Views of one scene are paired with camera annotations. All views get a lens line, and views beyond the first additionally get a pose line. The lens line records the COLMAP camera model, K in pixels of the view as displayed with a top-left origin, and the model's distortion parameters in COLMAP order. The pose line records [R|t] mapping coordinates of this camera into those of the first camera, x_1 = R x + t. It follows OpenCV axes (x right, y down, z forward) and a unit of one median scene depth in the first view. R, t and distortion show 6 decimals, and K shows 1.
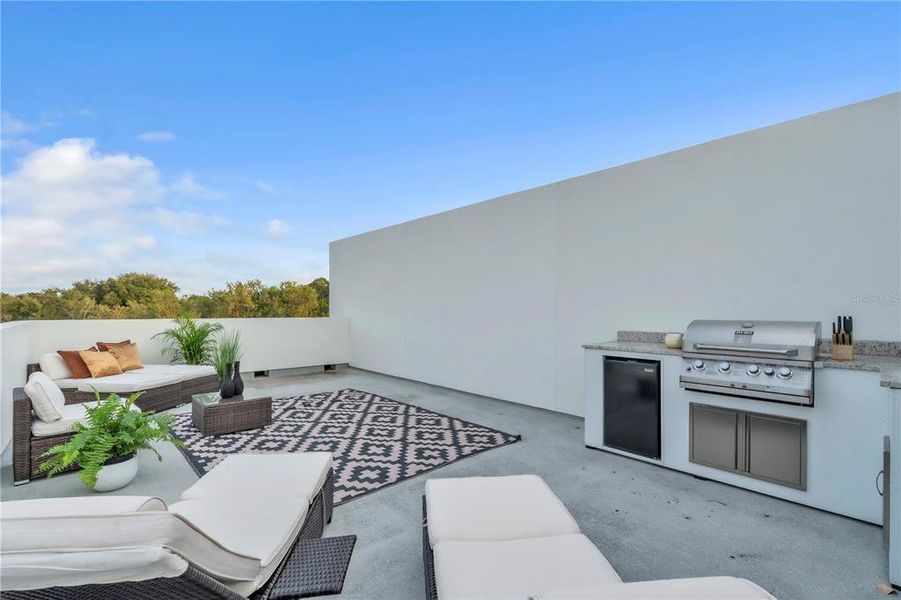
lens RADIAL K [[395.6, 0, 455.5], [0, 395.6, 299.3], [0, 0, 1]] dist [-0.001185, -0.003332]
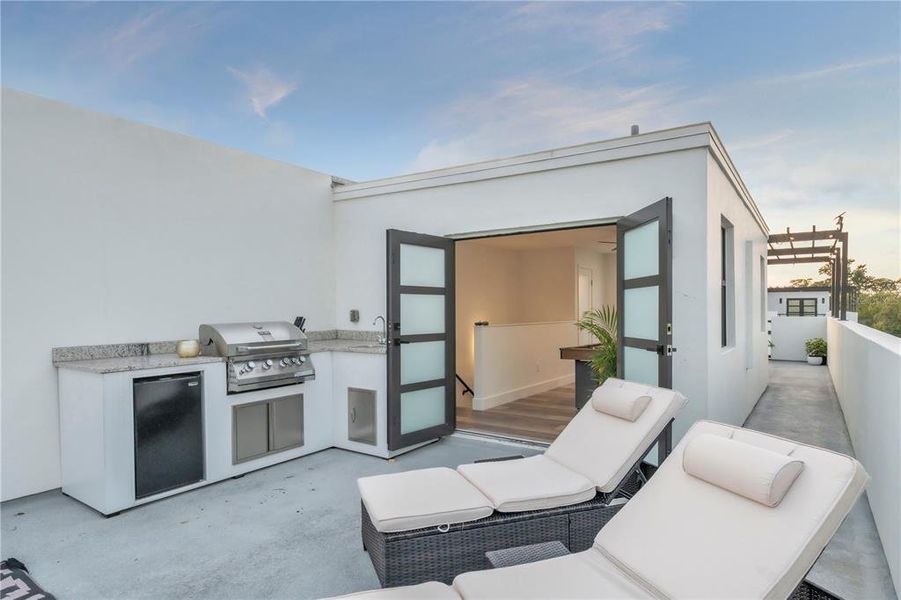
lens RADIAL K [[522.5, 0, 445.4], [0, 522.5, 312.6], [0, 0, 1]] dist [0.005635, -0.004924]
pose [[-0.216011, -0.009708, 0.976343, -0.757467], [-0.012635, 0.999895, 0.007147, 0.007864], [-0.976309, -0.010793, -0.216111, 0.714778]]
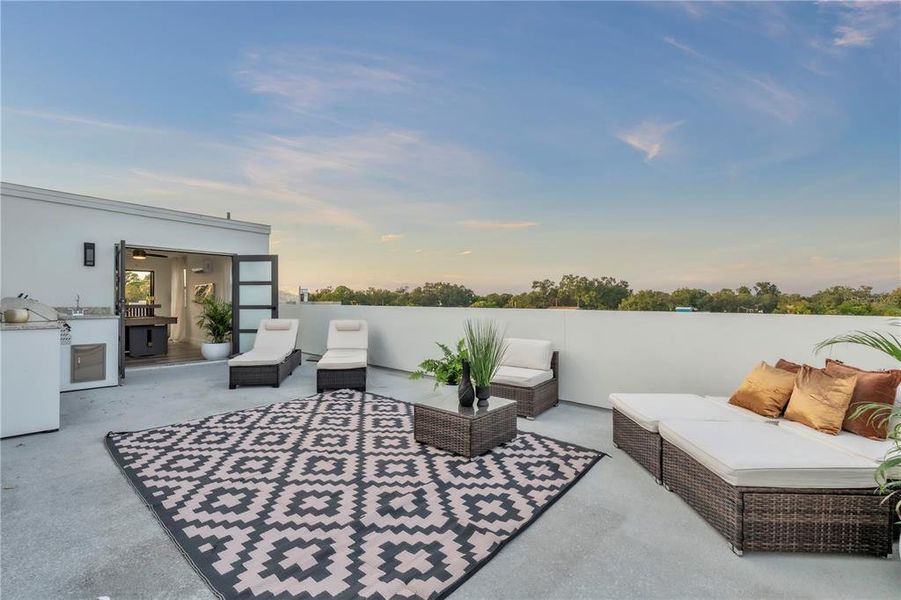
lens RADIAL K [[395.6, 0, 450.9], [0, 395.6, 295.8], [0, 0, 1]] dist [-0.001185, -0.003332]
pose [[-0.994255, -0.009327, -0.106626, -0.587784], [-0.005979, 0.999480, -0.031683, 0.077465], [0.106866, -0.030863, -0.993794, 2.354293]]
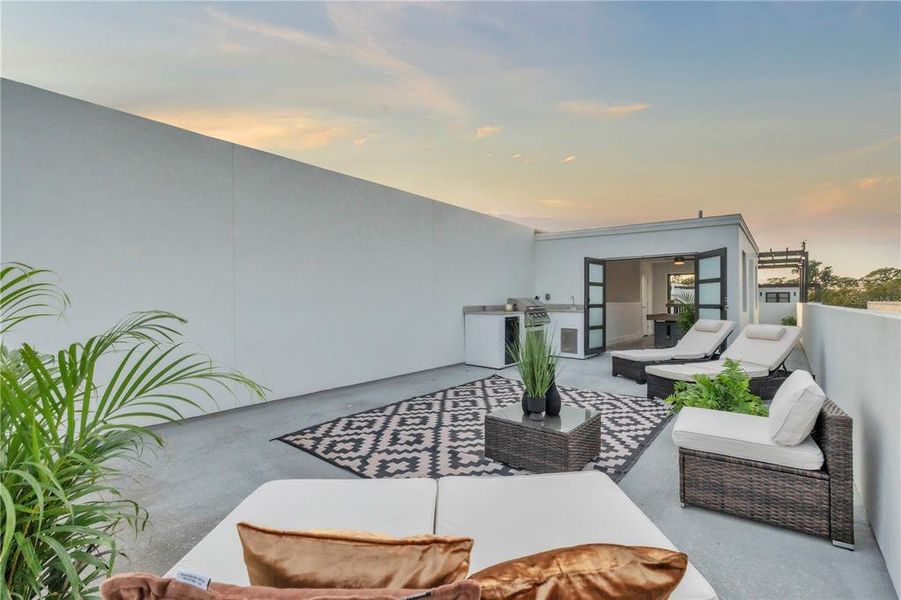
lens RADIAL K [[395.6, 0, 448.7], [0, 395.6, 299.3], [0, 0, 1]] dist [-0.001185, -0.003332]
pose [[-0.121564, -0.003098, 0.992579, -1.610966], [-0.019075, 0.999818, 0.000784, 0.064276], [-0.992400, -0.018838, -0.121601, 1.647342]]
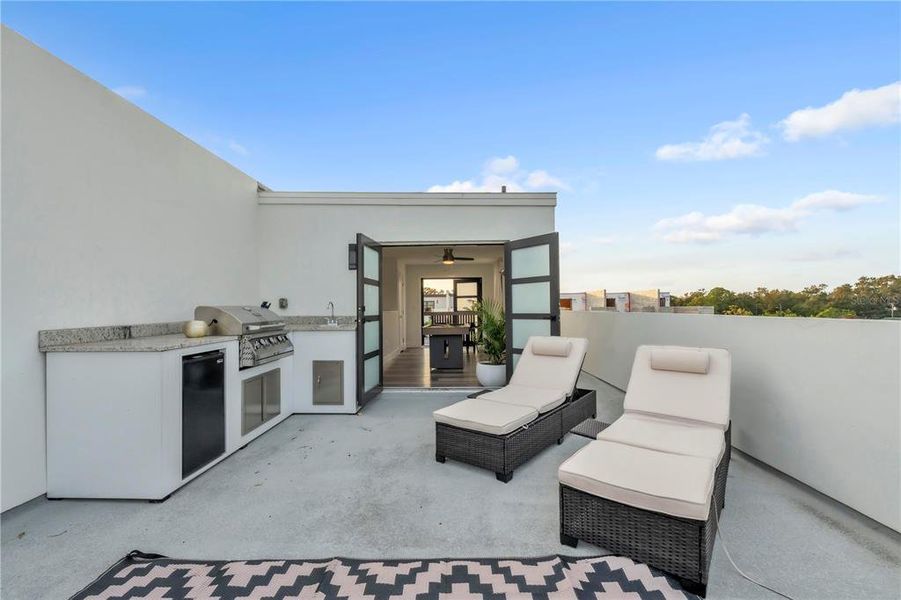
lens RADIAL K [[395.6, 0, 453.0], [0, 395.6, 298.6], [0, 0, 1]] dist [-0.001185, -0.003332]
pose [[-0.726228, 0.015795, 0.687272, -0.534486], [-0.008416, 0.999457, -0.031863, 0.060591], [-0.687402, -0.028924, -0.725701, 1.305984]]
